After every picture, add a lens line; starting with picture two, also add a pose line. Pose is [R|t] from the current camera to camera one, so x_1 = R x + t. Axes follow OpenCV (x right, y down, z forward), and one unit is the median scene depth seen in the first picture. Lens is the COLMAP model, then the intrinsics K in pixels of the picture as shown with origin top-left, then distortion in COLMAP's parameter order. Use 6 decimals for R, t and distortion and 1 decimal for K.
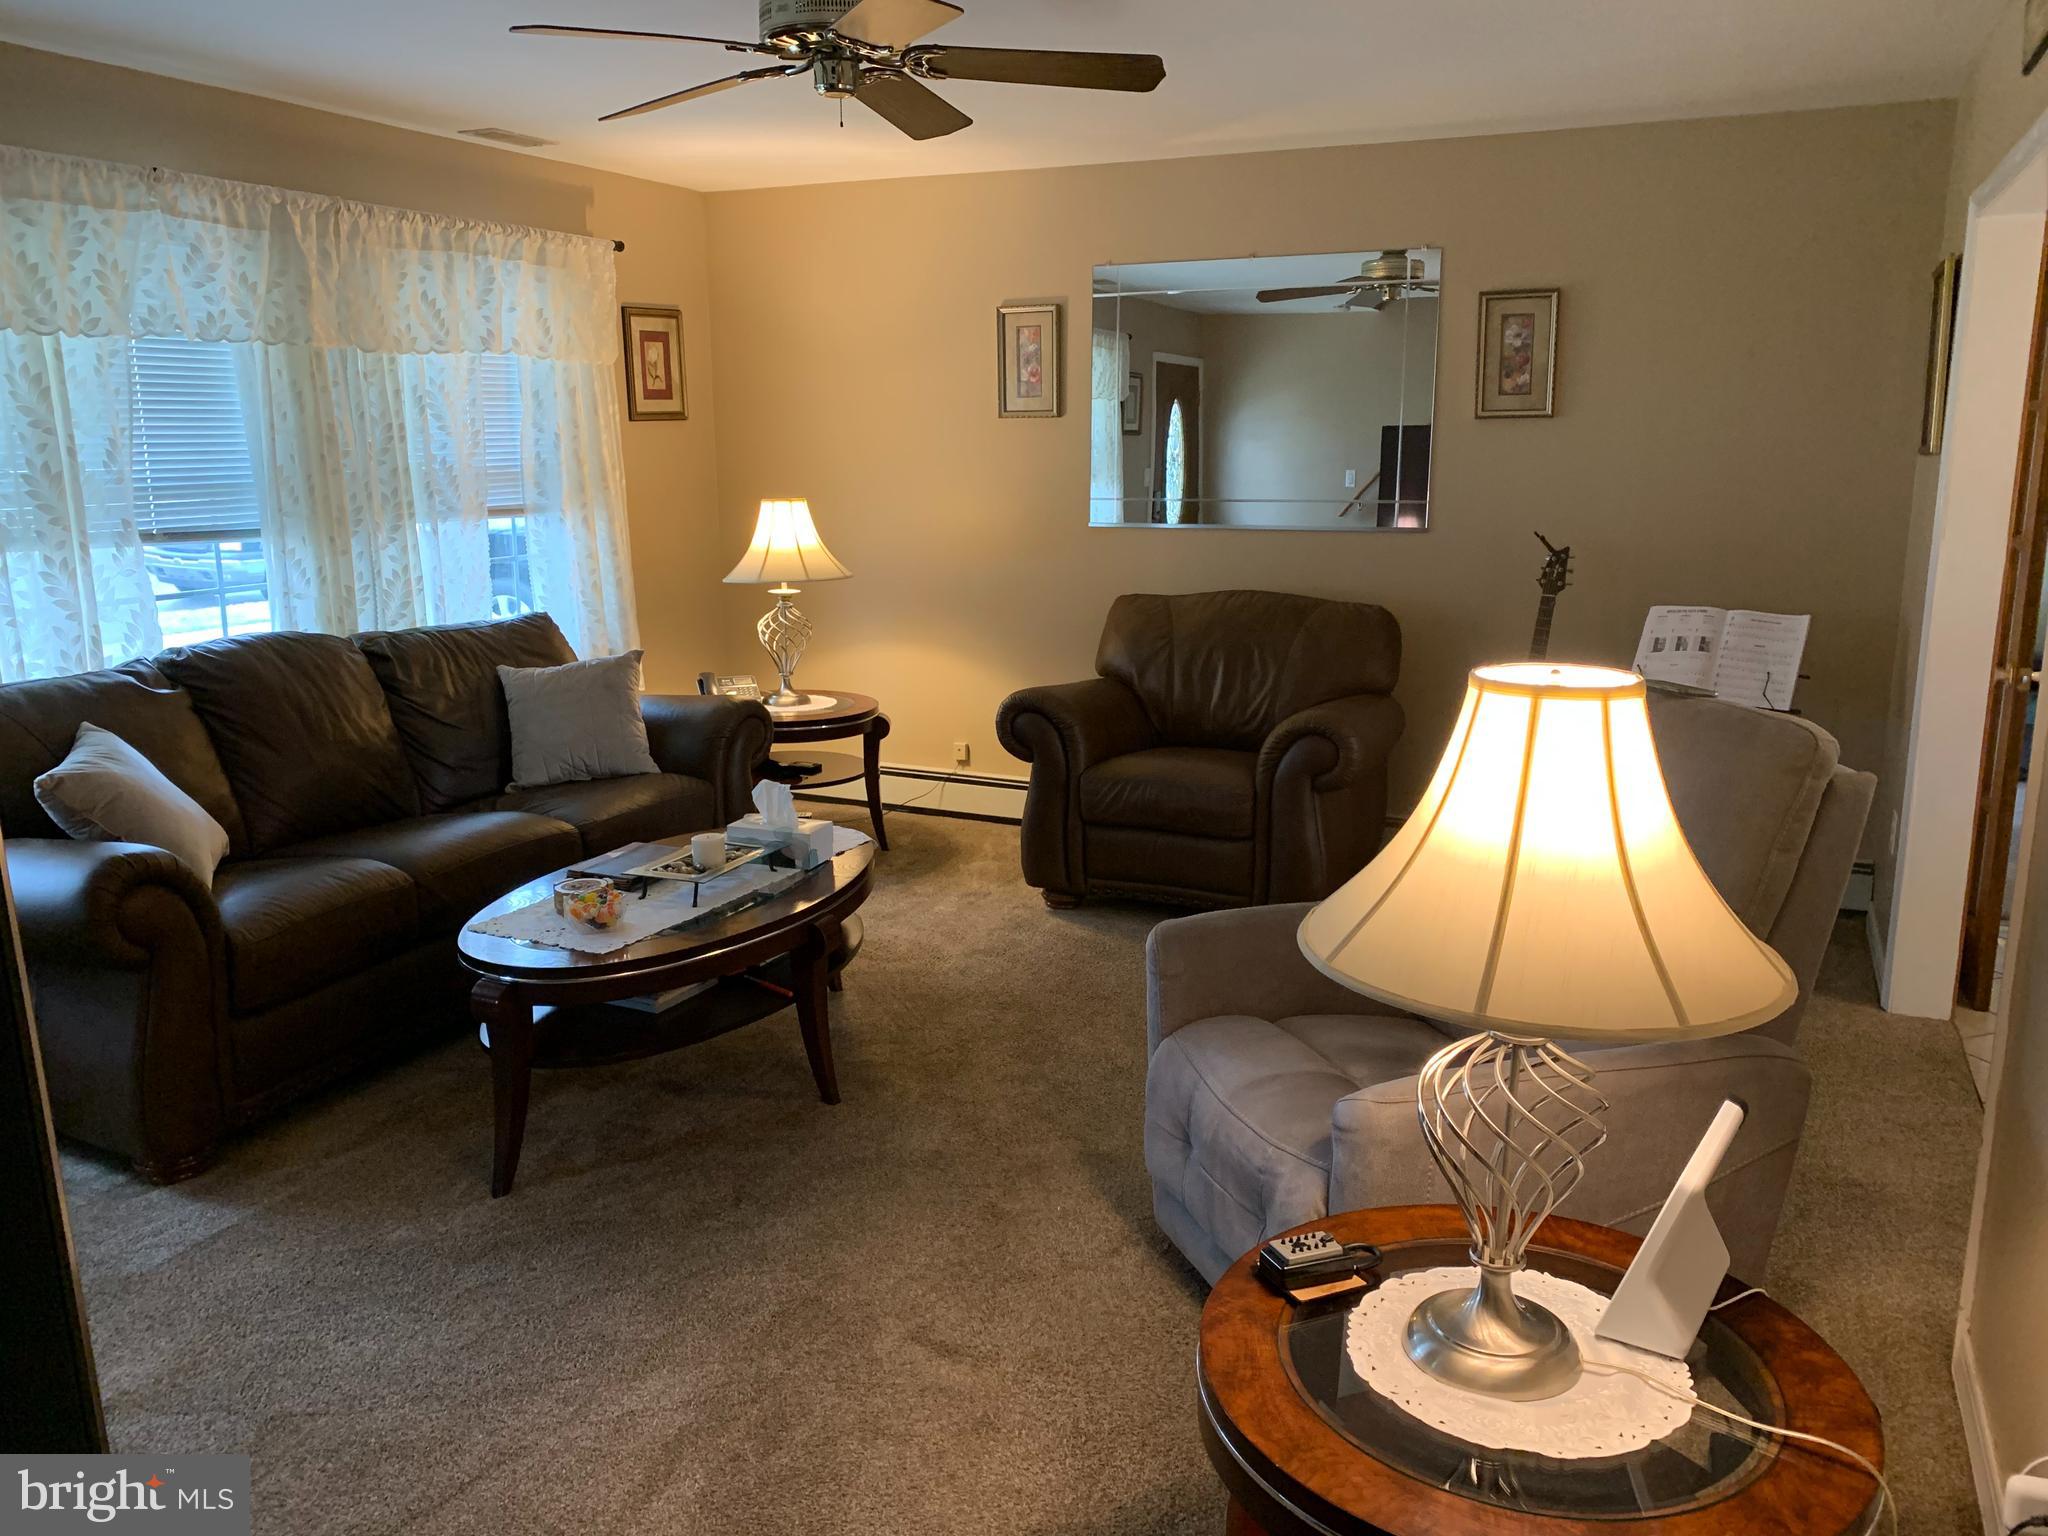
lens RADIAL K [[1561.2, 0, 1015.1], [0, 1561.2, 776.5], [0, 0, 1]] dist [0.034691, -0.045532]
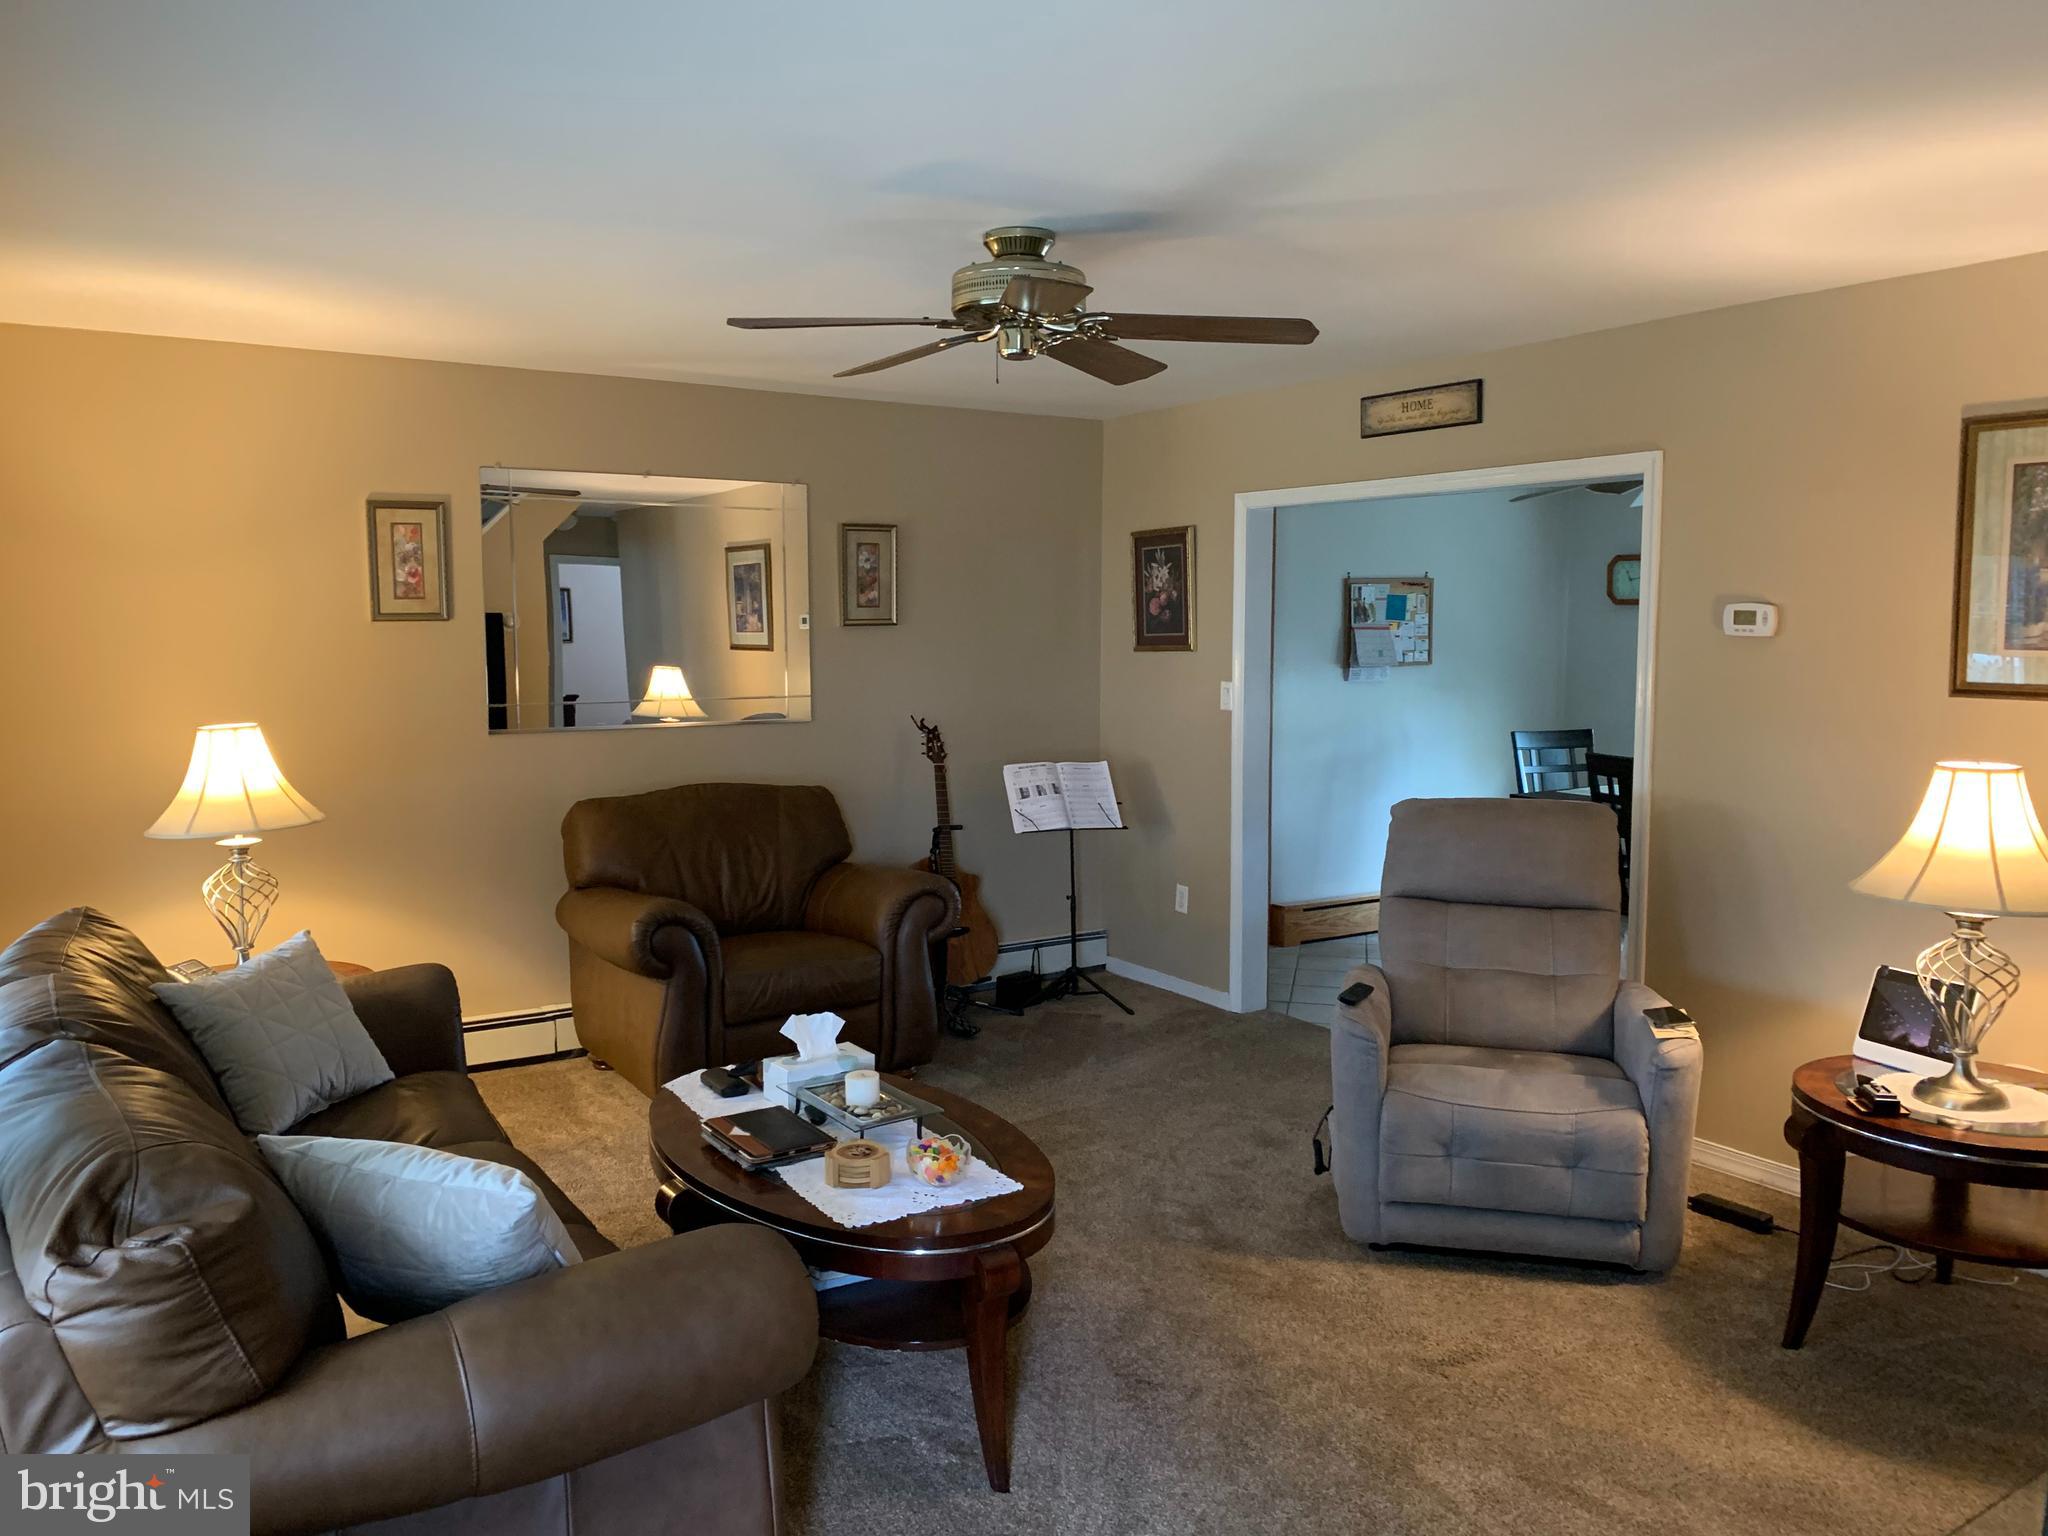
lens RADIAL K [[1561.2, 0, 1009.7], [0, 1561.2, 770.1], [0, 0, 1]] dist [0.034691, -0.045532]
pose [[0.509293, -0.081820, 0.856695, -0.681538], [0.181627, 0.983267, -0.014066, -0.080683], [-0.841209, 0.162763, 0.515631, 0.297933]]
